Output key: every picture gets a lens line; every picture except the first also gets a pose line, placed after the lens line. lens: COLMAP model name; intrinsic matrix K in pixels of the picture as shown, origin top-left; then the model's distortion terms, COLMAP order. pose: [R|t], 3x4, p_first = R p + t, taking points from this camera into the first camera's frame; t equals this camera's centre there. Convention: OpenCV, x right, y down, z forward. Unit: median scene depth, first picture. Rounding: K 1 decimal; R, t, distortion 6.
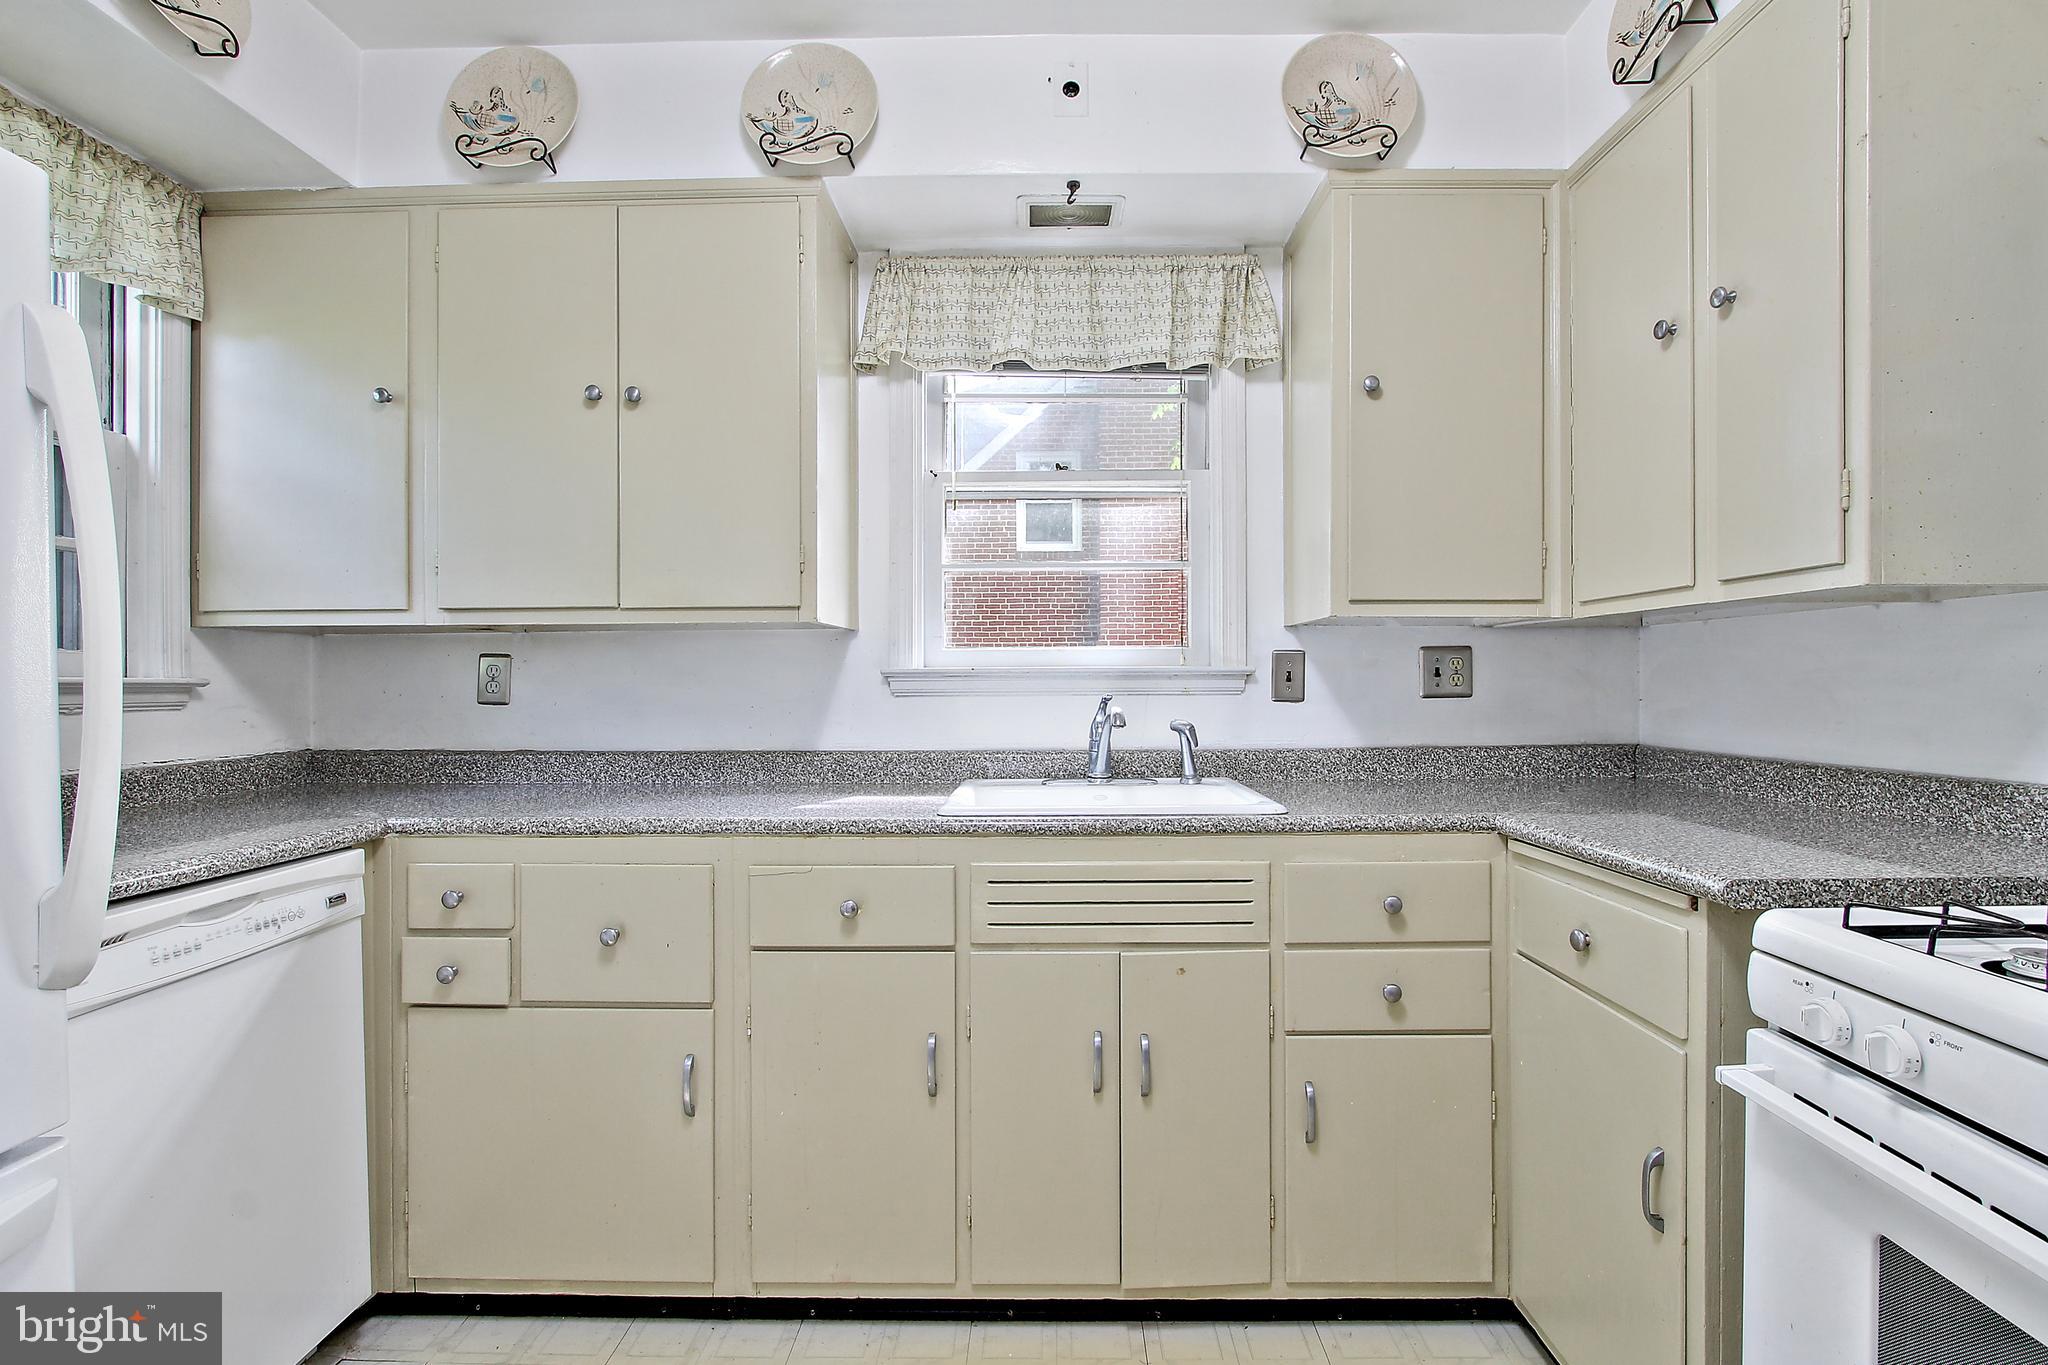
lens RADIAL K [[972.9, 0, 1024.0], [0, 972.9, 682.5], [0, 0, 1]] dist [-0.016242, 0.002420]
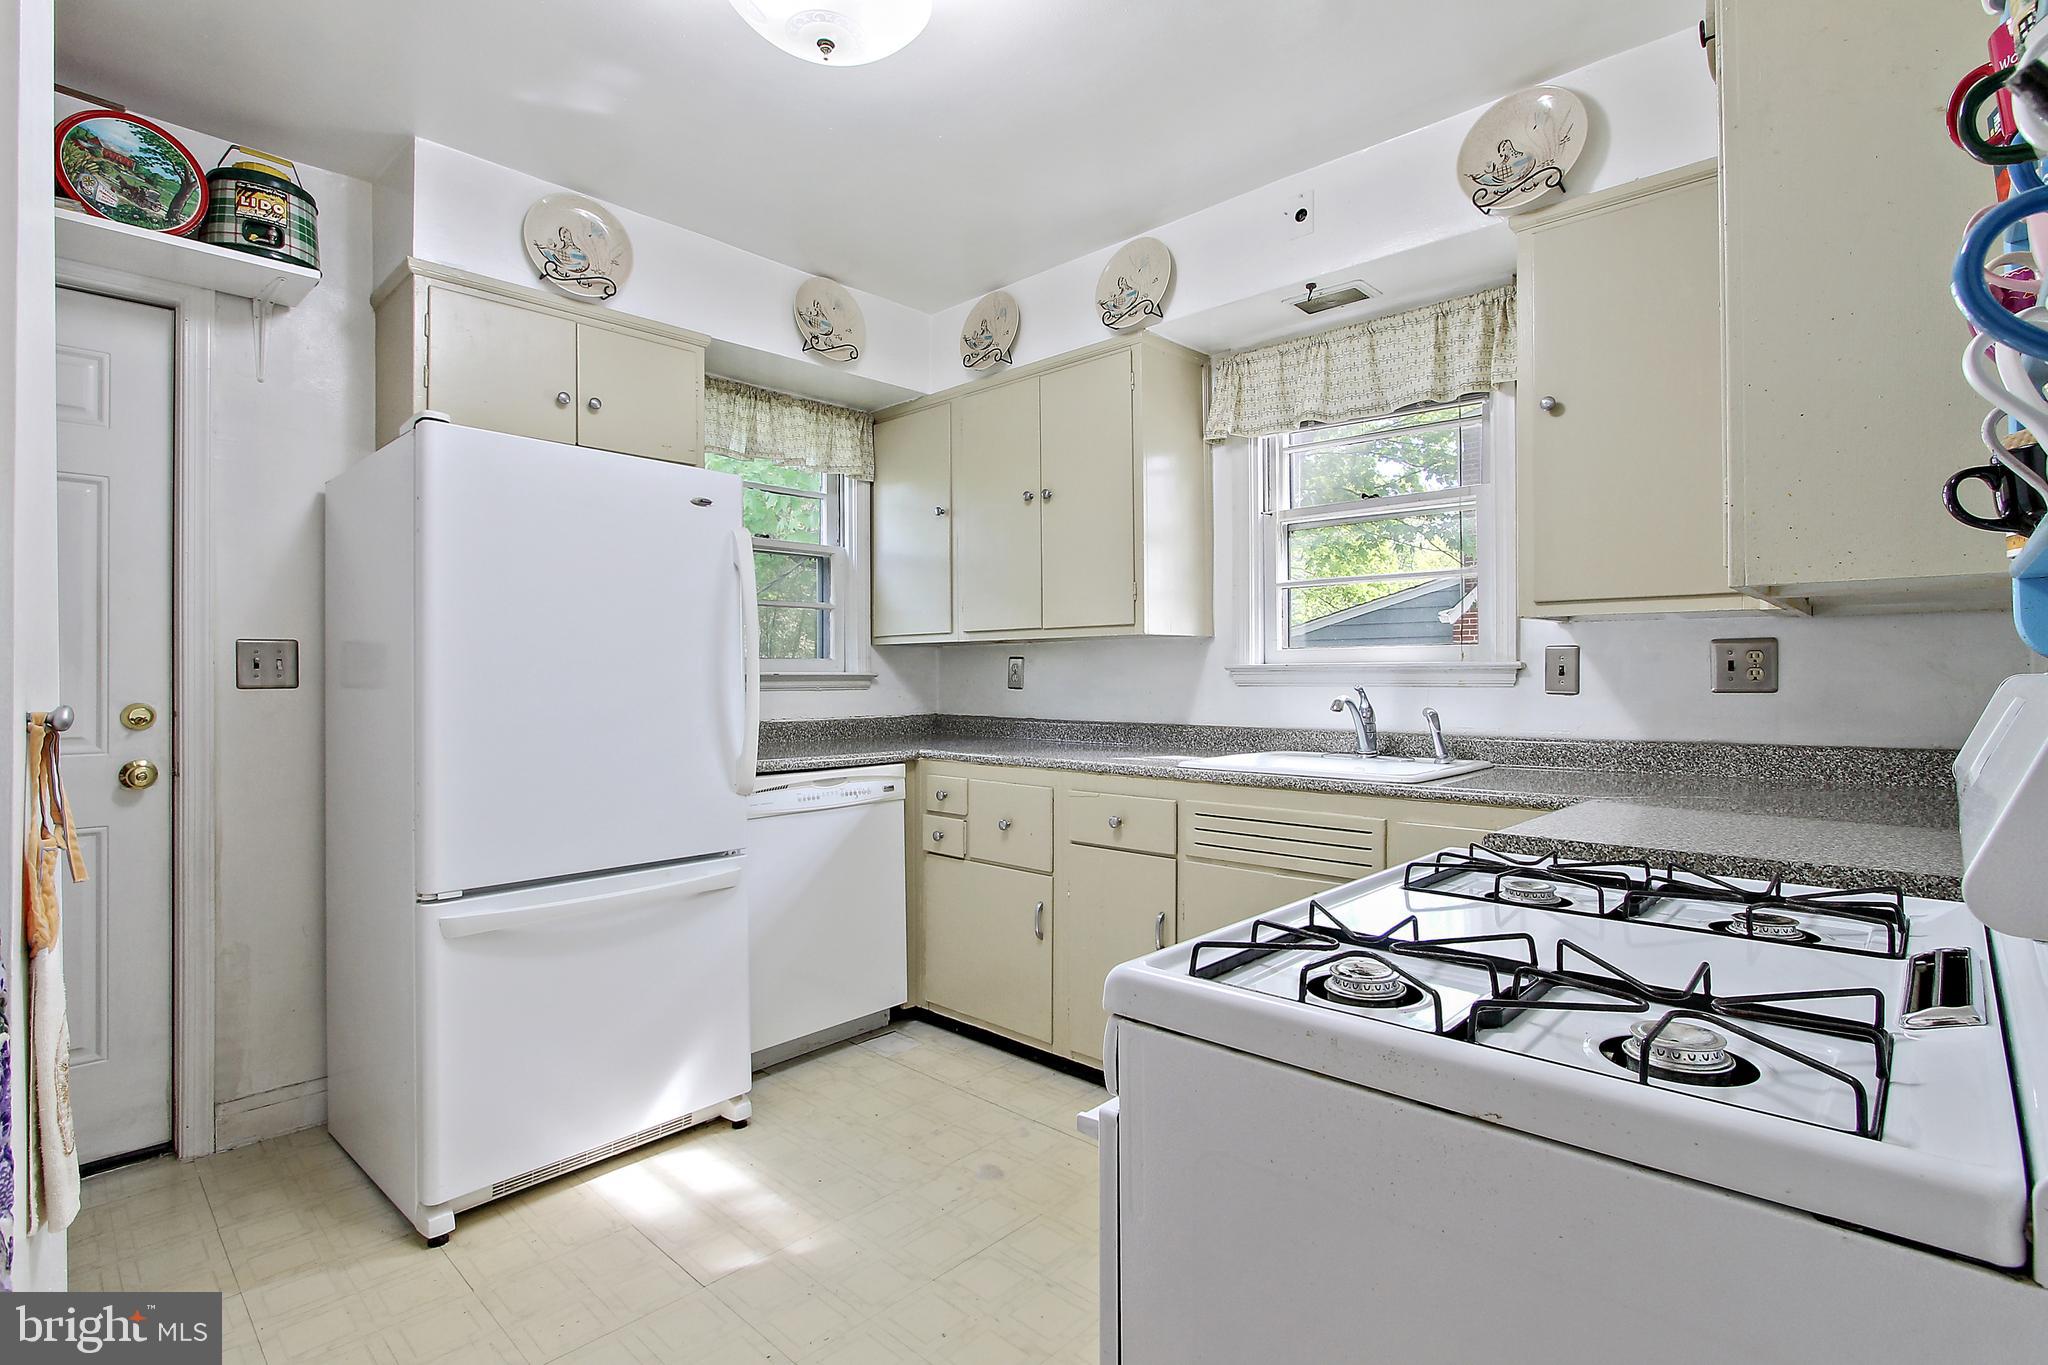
lens RADIAL K [[972.9, 0, 1024.0], [0, 972.9, 682.5], [0, 0, 1]] dist [-0.016242, 0.002420]
pose [[0.738358, 0.006150, -0.674381, 0.636354], [-0.002570, 0.999977, 0.006305, 0.001881], [0.674404, -0.002923, 0.738357, -0.199089]]
